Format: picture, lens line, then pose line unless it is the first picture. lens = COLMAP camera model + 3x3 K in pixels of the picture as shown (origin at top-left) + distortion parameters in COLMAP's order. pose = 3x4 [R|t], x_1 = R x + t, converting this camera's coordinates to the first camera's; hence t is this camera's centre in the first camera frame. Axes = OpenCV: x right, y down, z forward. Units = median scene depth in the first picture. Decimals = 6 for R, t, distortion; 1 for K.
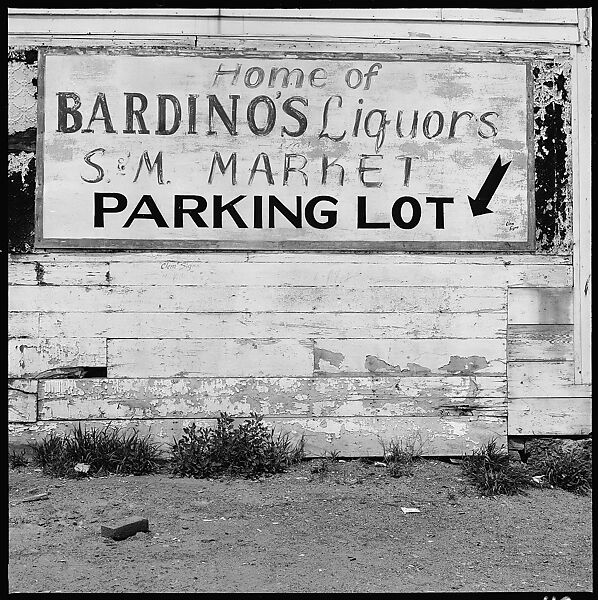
lens RADIAL K [[851.2, 0, 314.8], [0, 851.2, 302.0], [0, 0, 1]] dist [0.034905, -0.264288]
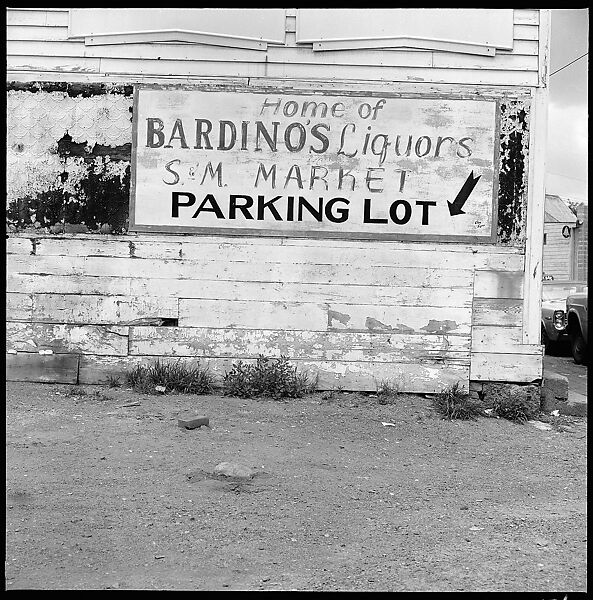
lens RADIAL K [[849.7, 0, 306.8], [0, 849.7, 305.2], [0, 0, 1]] dist [0.005982, -0.172913]
pose [[0.997698, 0.033610, -0.058893, 0.044316], [-0.031221, 0.998670, 0.041037, -0.008561], [0.060194, -0.039104, 0.997420, -0.355773]]
